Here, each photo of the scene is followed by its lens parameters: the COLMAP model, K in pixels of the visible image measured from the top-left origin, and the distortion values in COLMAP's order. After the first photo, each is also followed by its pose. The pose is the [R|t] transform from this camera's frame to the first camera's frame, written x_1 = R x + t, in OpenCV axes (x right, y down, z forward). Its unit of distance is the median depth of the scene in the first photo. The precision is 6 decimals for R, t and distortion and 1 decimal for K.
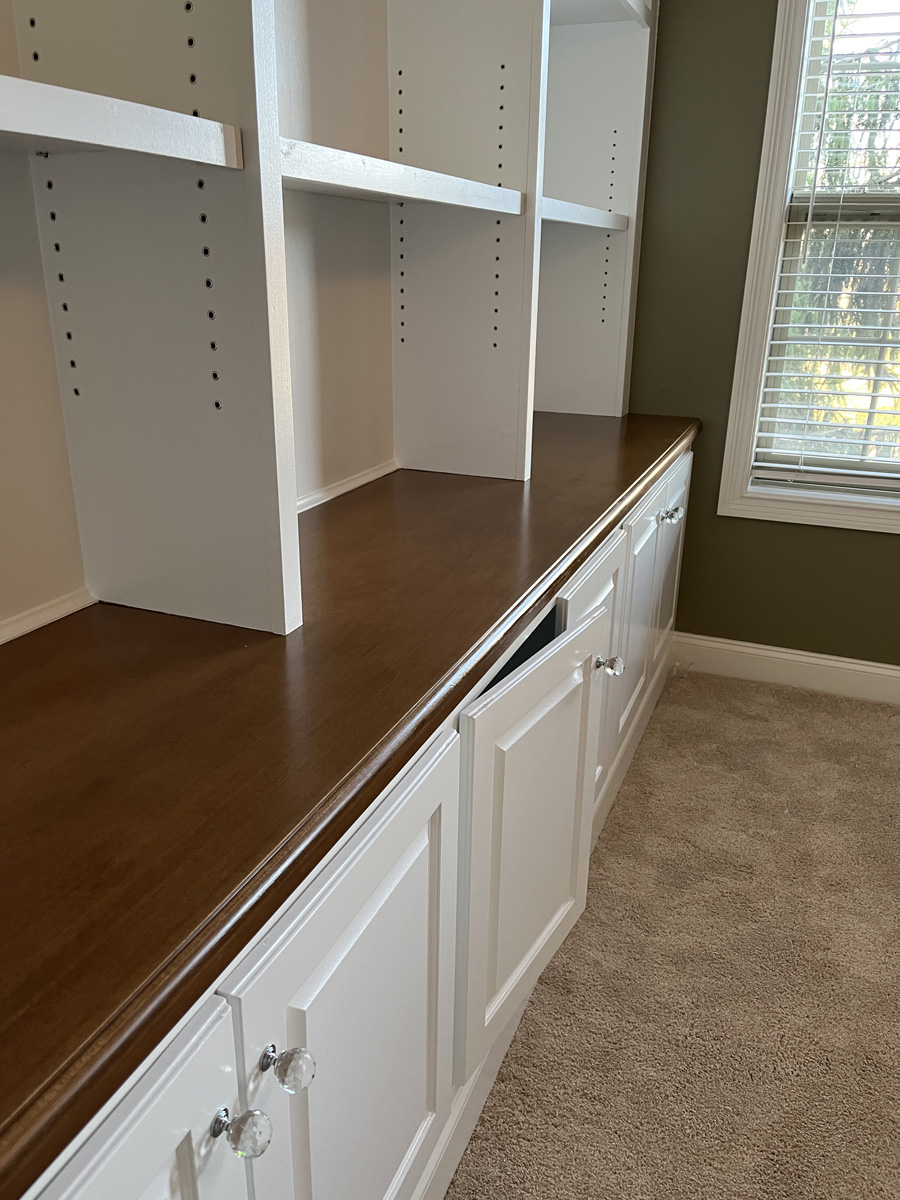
lens RADIAL K [[913.8, 0, 451.1], [0, 913.8, 601.2], [0, 0, 1]] dist [0.038689, -0.035724]
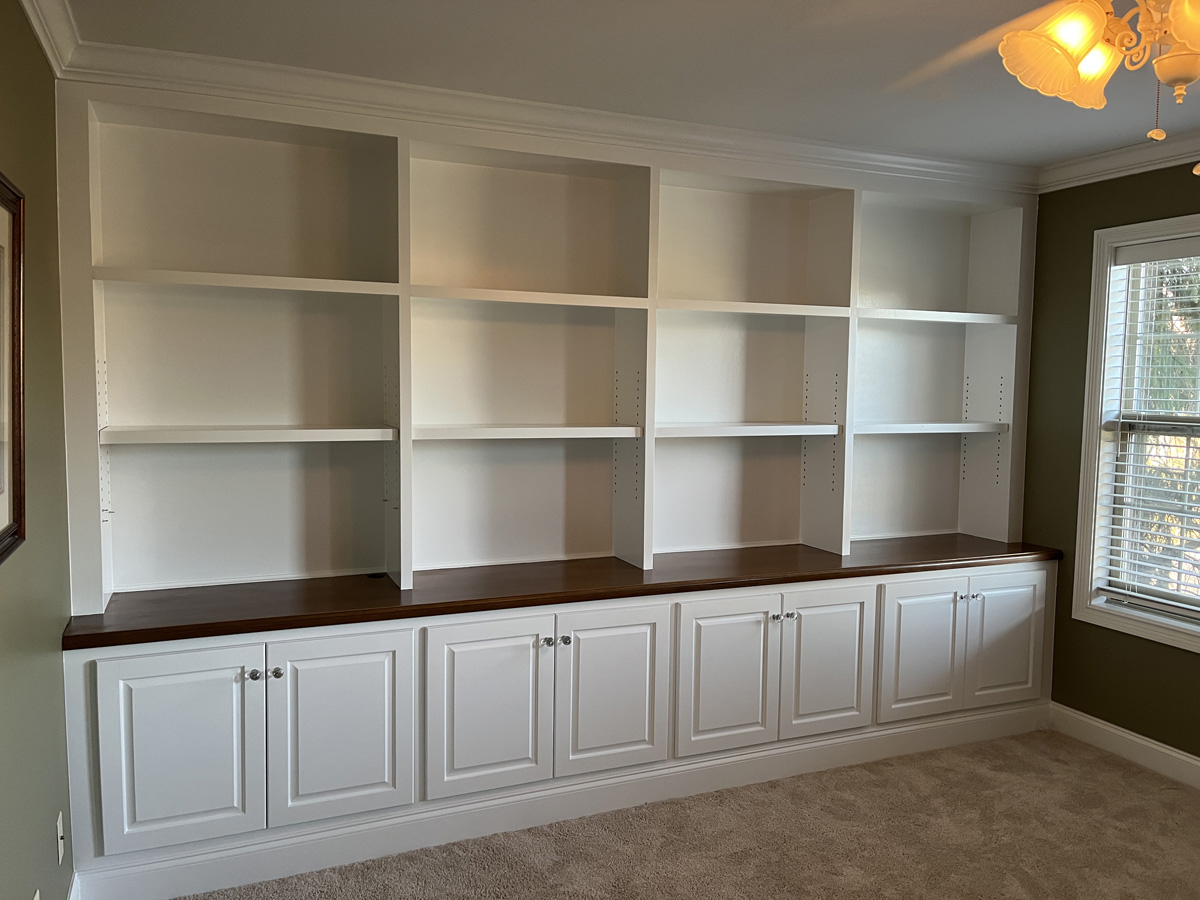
lens RADIAL K [[904.7, 0, 595.1], [0, 904.7, 447.2], [0, 0, 1]] dist [0.039875, -0.027803]
pose [[0.708877, 0.051661, -0.703438, 0.777748], [-0.248950, 0.951453, -0.181000, 0.099732], [0.659938, 0.303428, 0.687324, -0.576988]]
